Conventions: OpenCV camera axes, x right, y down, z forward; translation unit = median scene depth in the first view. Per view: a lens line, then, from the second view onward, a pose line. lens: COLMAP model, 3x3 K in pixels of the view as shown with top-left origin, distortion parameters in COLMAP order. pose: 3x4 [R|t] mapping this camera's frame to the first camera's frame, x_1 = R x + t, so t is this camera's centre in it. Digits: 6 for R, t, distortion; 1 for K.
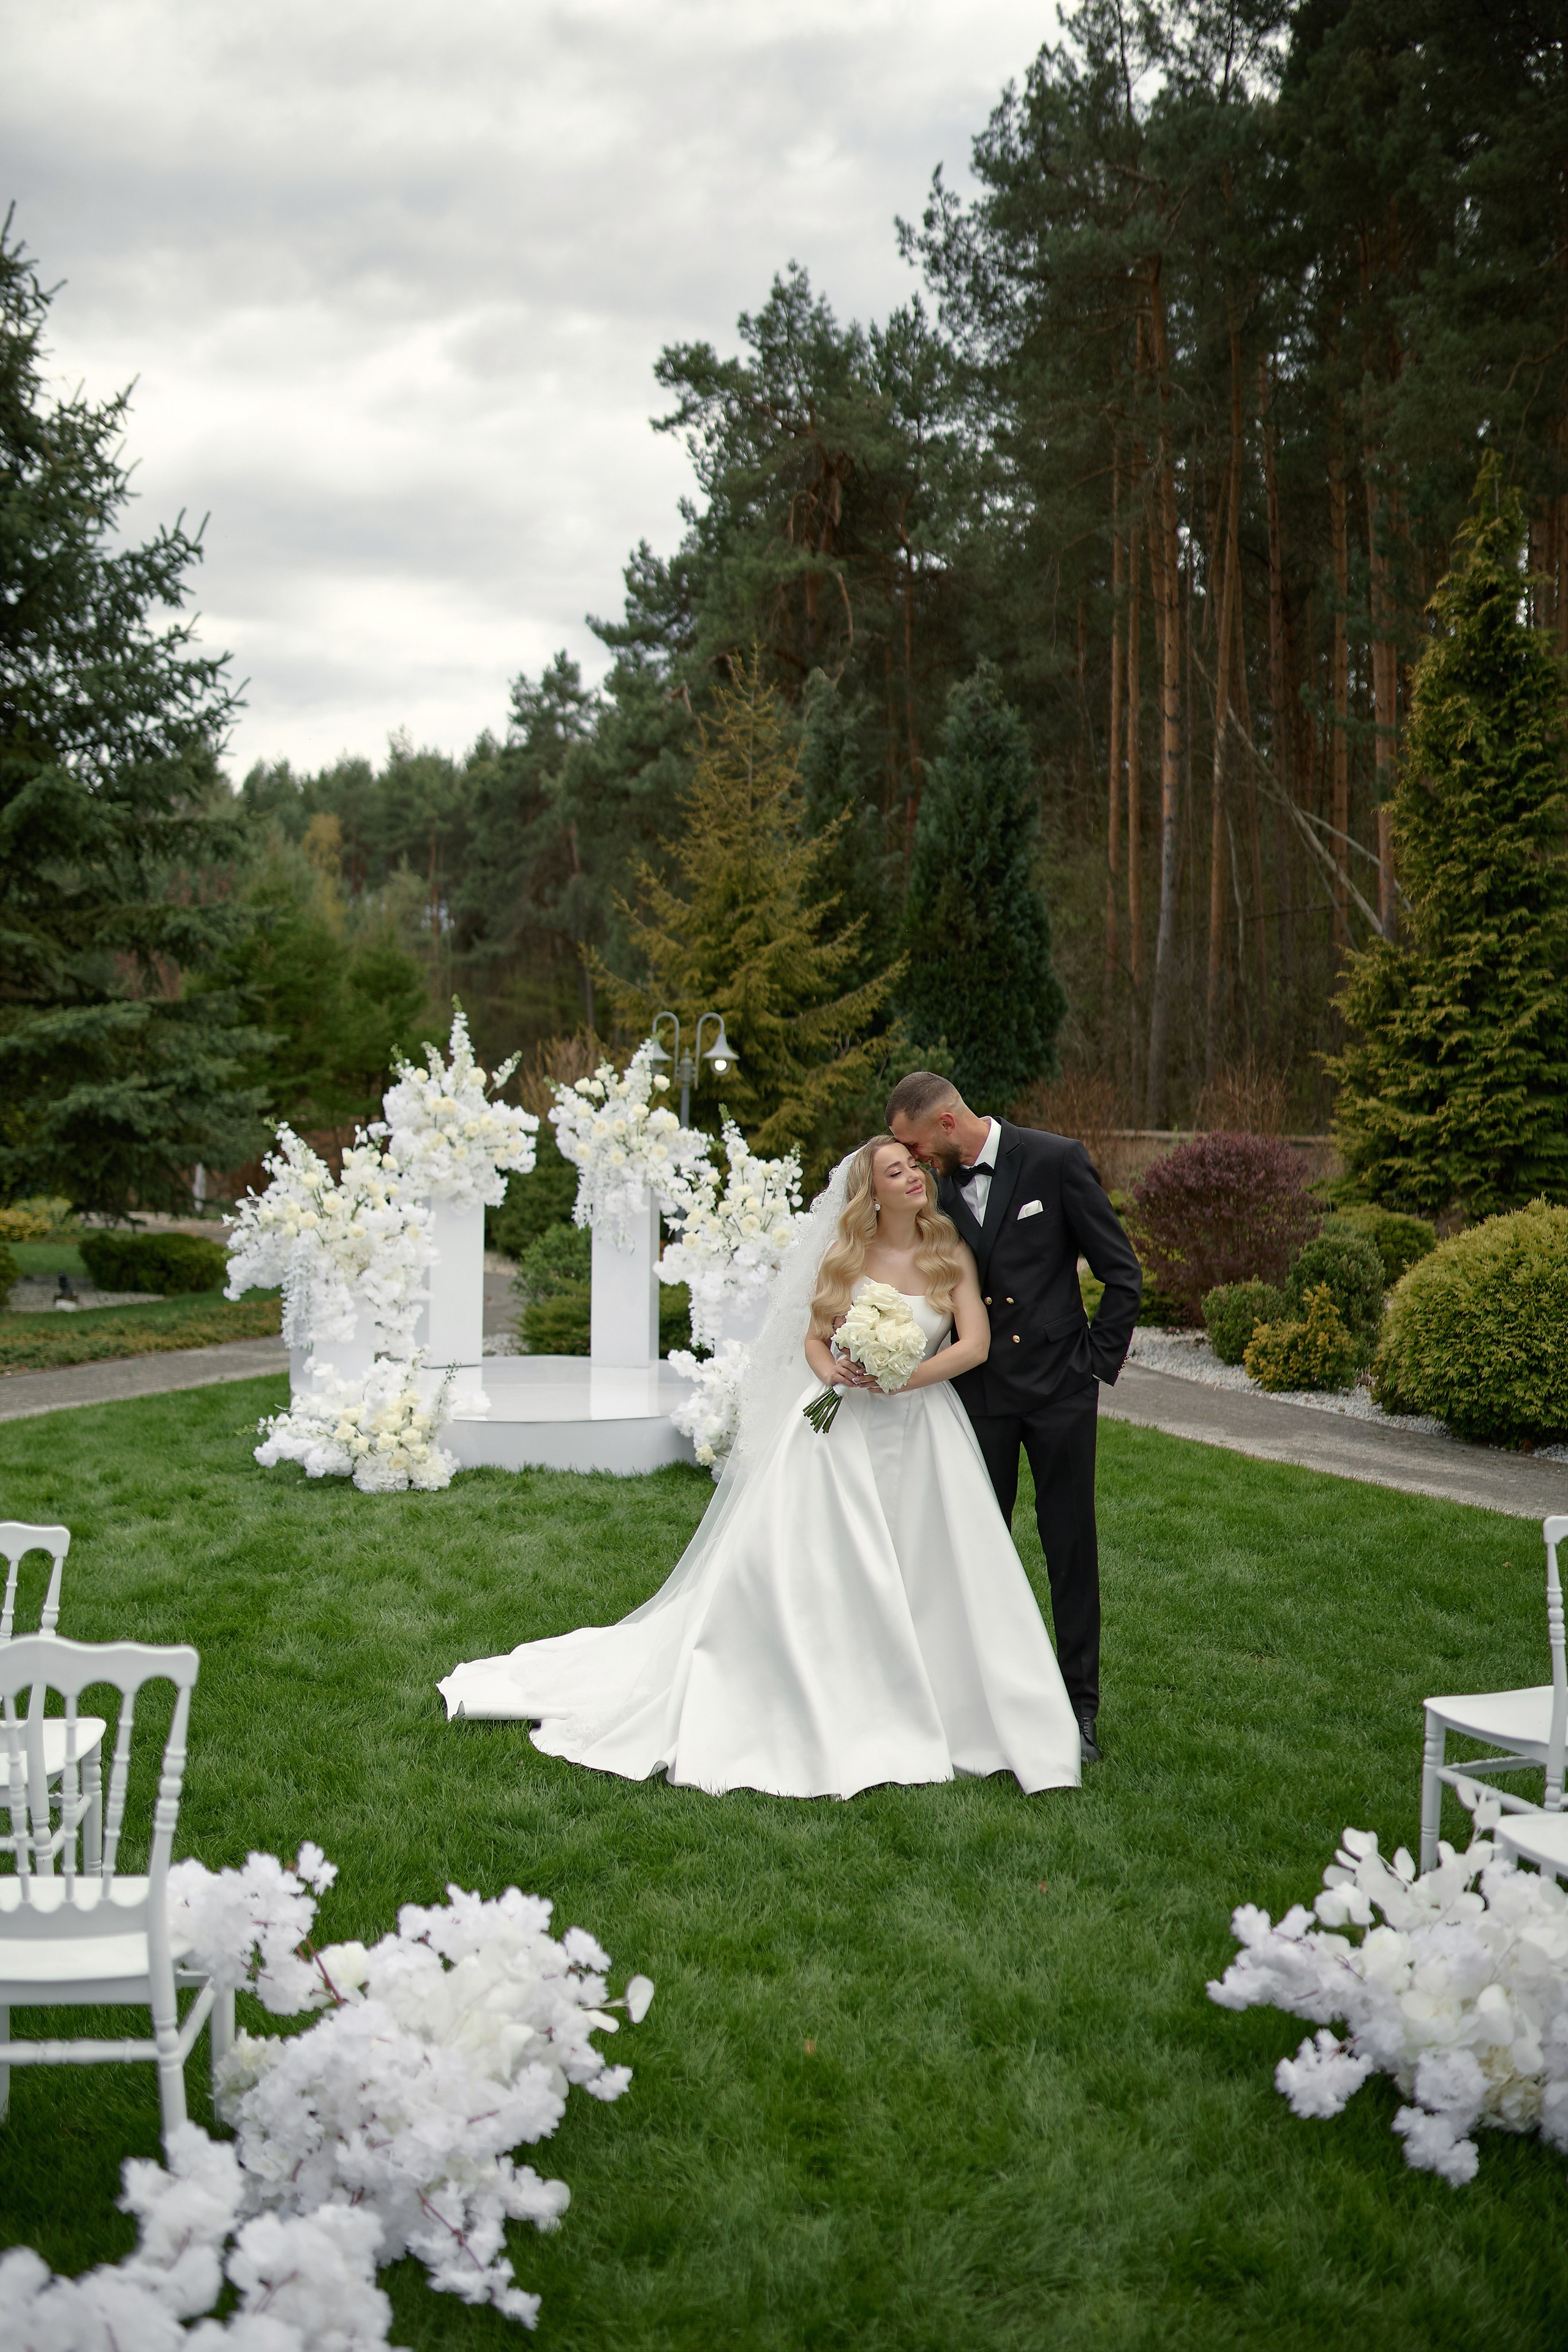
lens RADIAL K [[2237.3, 0, 794.7], [0, 2237.3, 1171.8], [0, 0, 1]] dist [-0.071767, 0.137393]
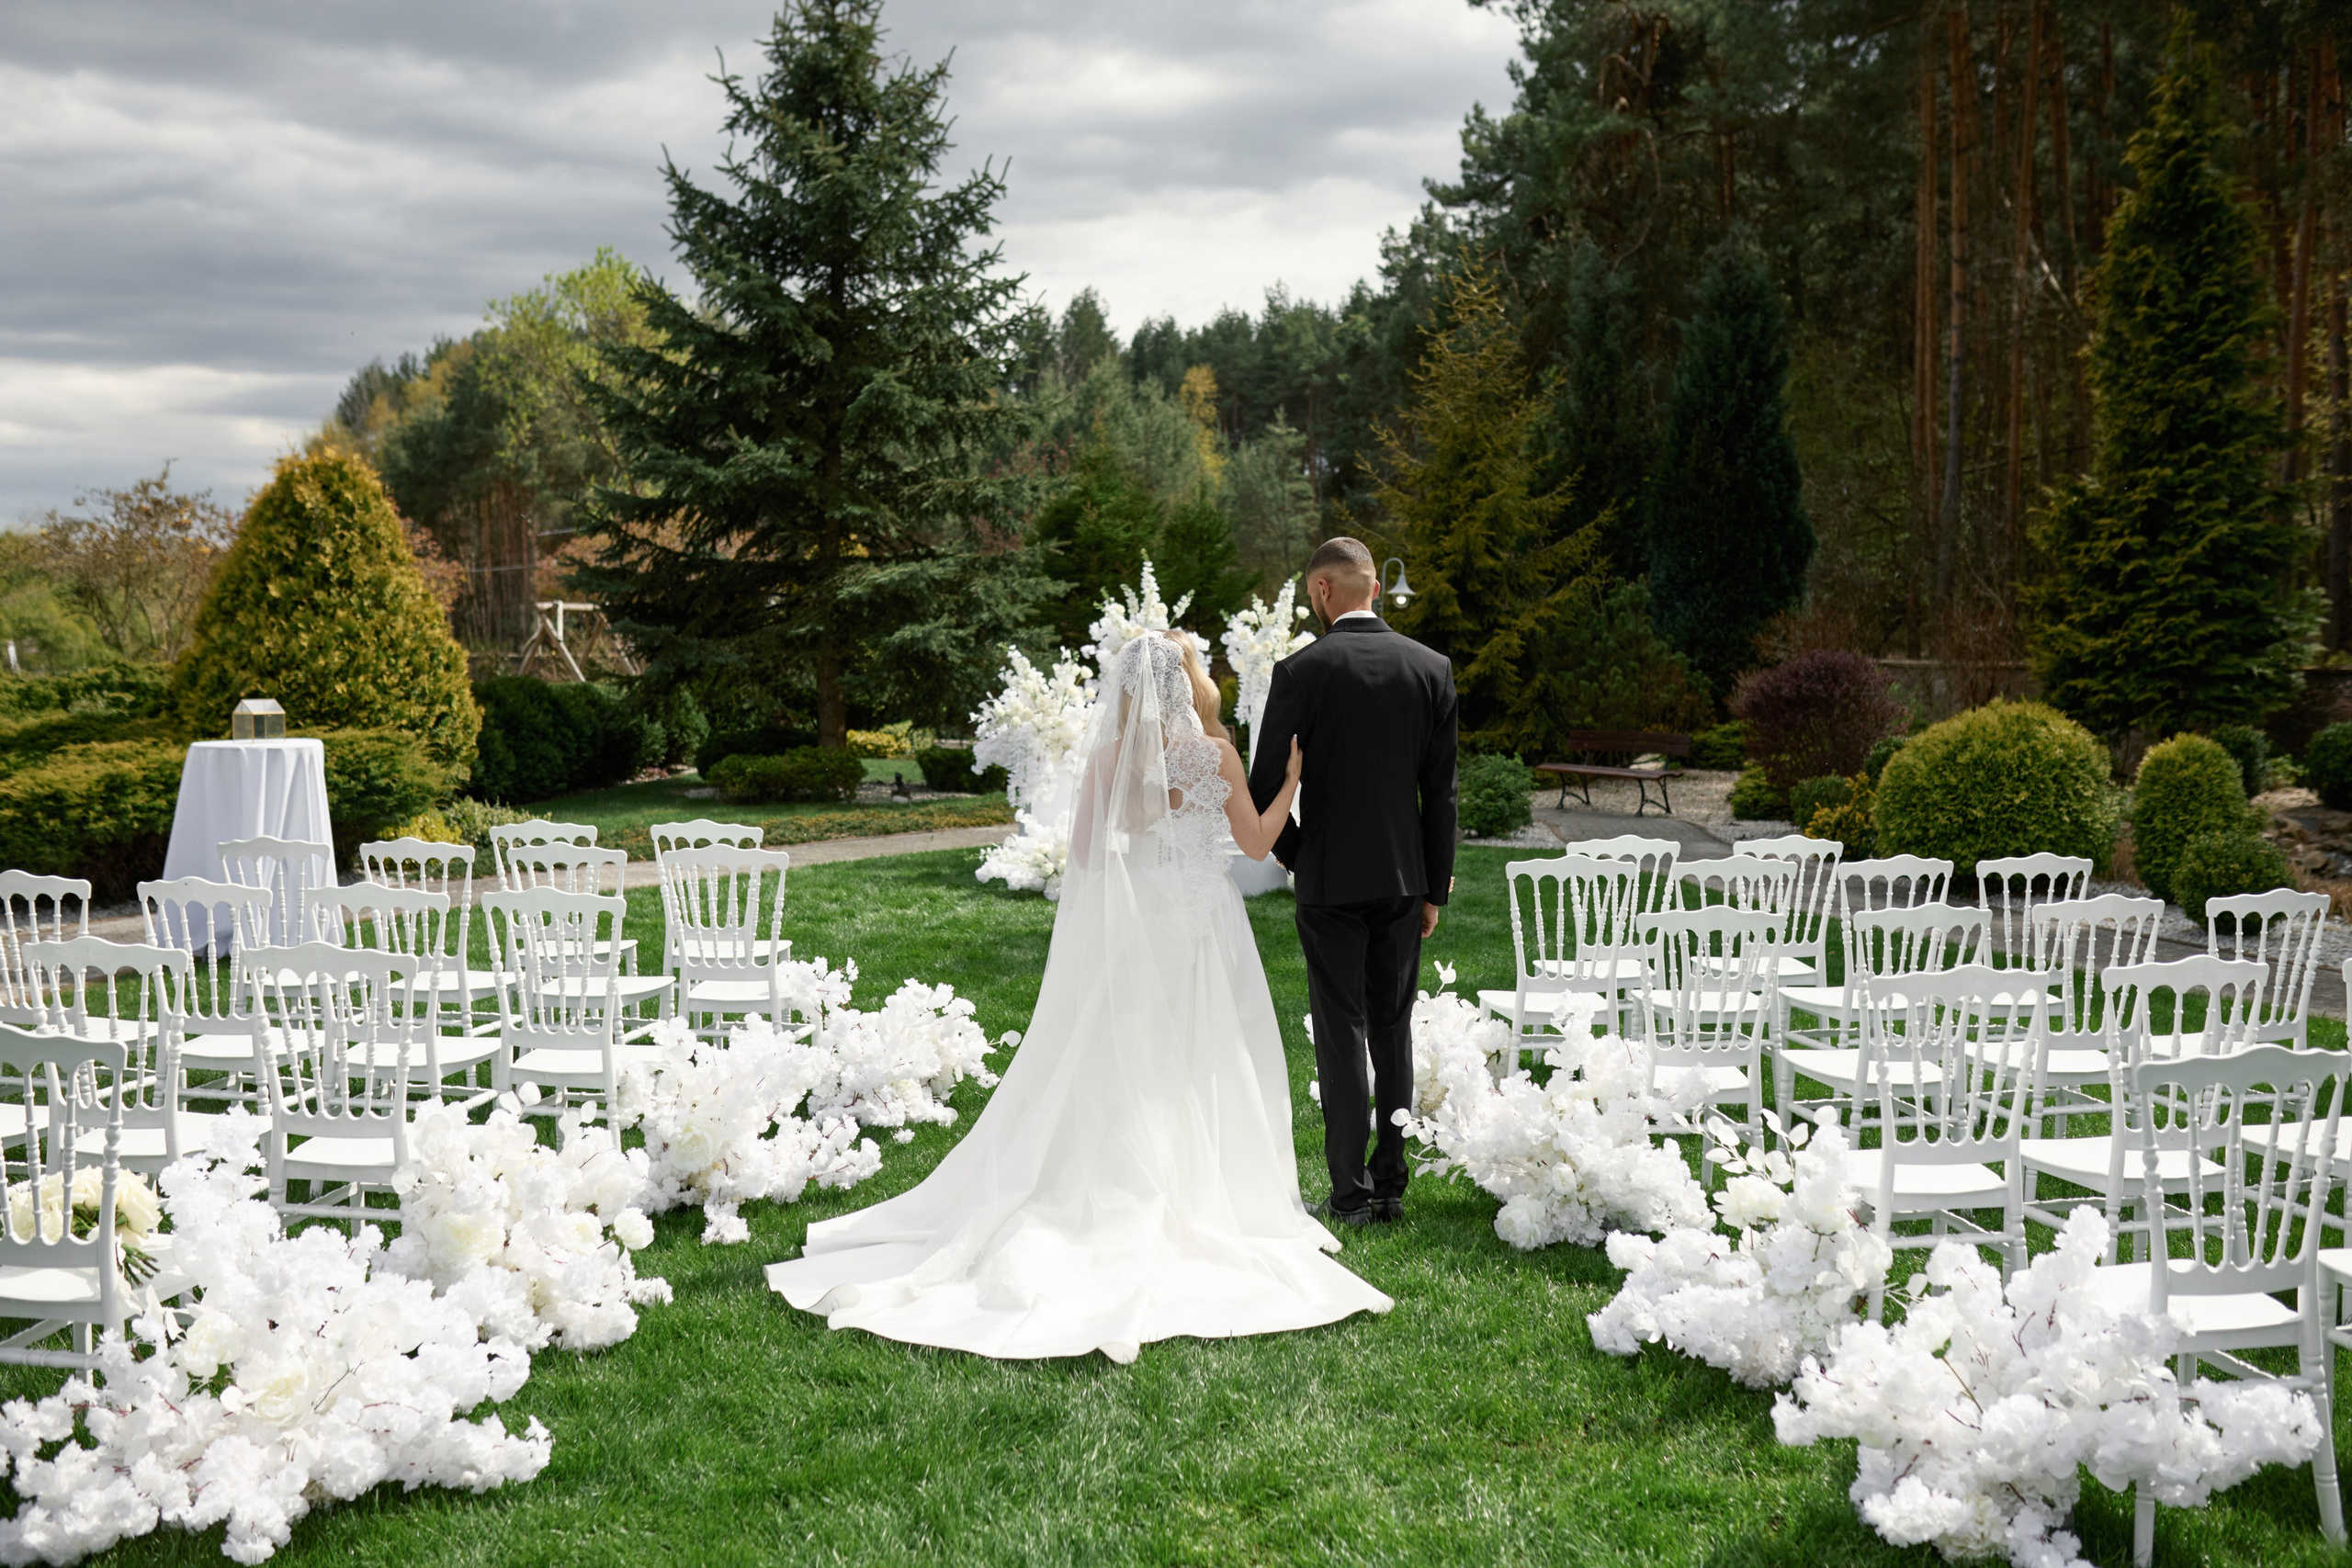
lens RADIAL K [[2237.0, 0, 1176.0], [0, 2237.0, 784.0], [0, 0, 1]] dist [-0.071767, 0.137393]
pose [[0.973713, 0.001922, -0.227768, 0.093280], [0.004957, 0.999549, 0.029624, 0.011823], [0.227723, -0.029974, 0.973265, -0.163637]]
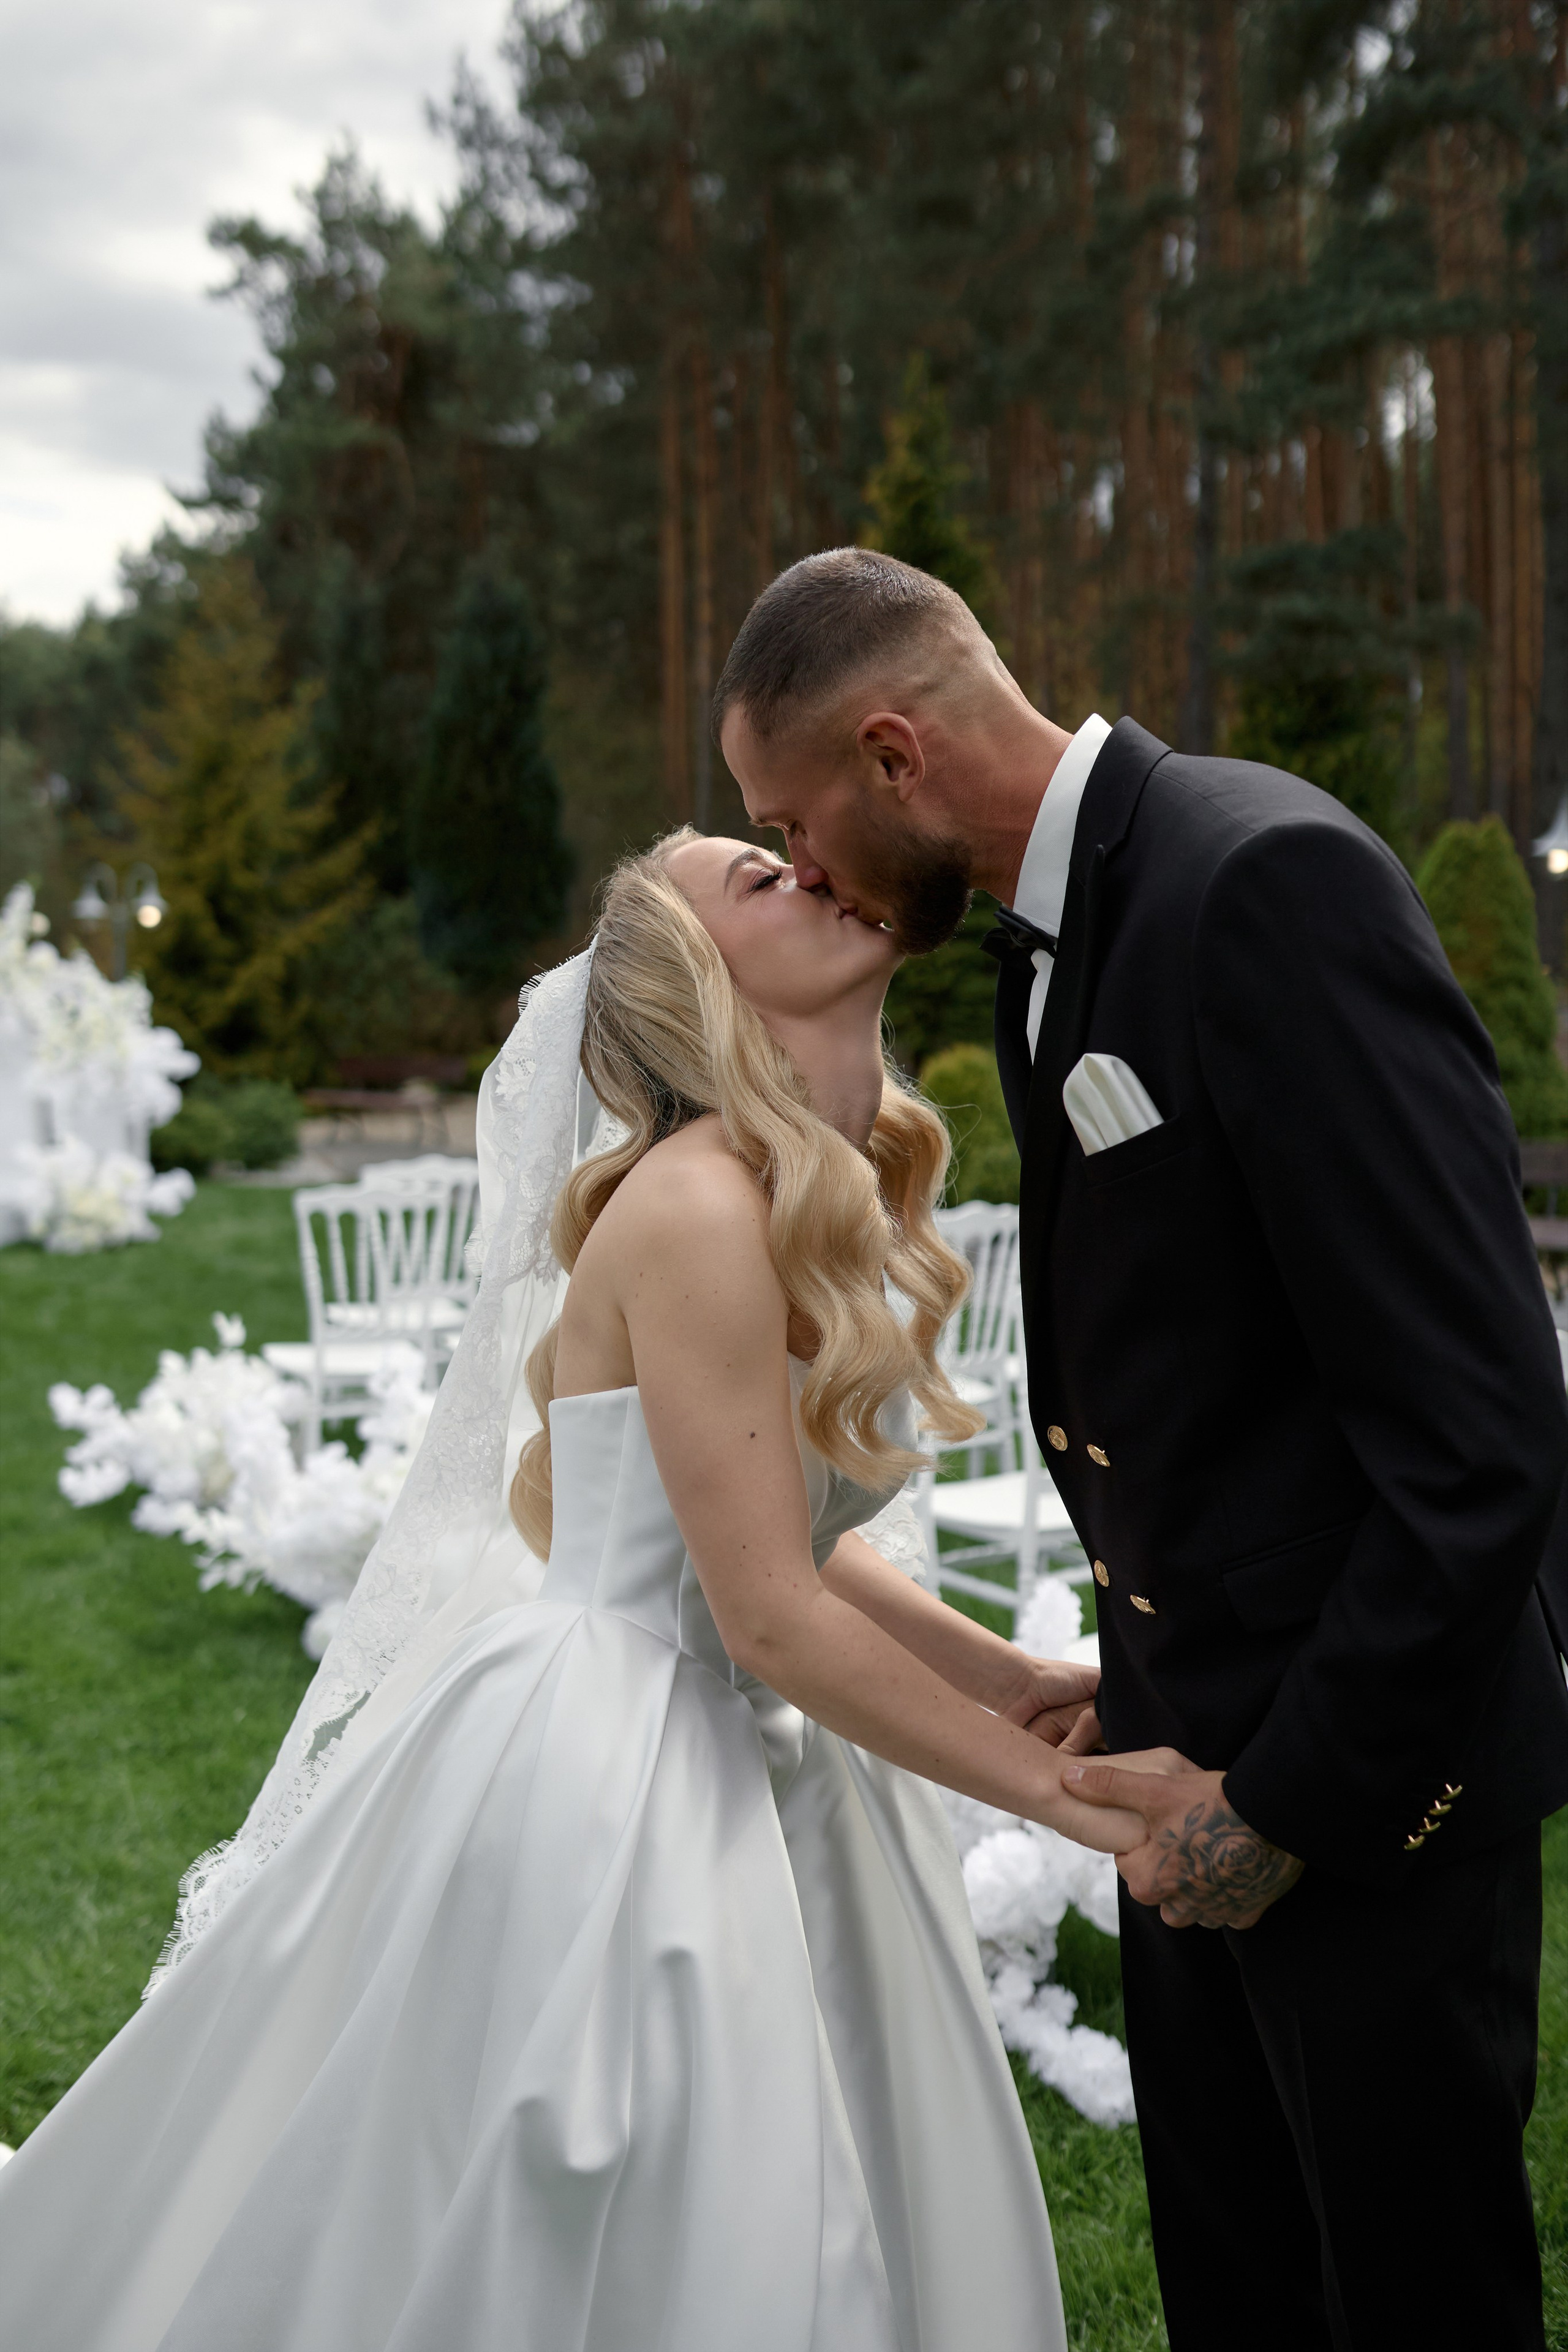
lens RADIAL K [[2237.3, 0, 794.7], [0, 2237.3, 1171.8], [0, 0, 1]] dist [-0.071767, 0.137393]
pose [[0.988272, -0.024355, 0.150749, 0.084054], [0.015958, 0.998266, 0.056664, 0.016296], [-0.151868, -0.053593, 0.986947, -0.108265]]
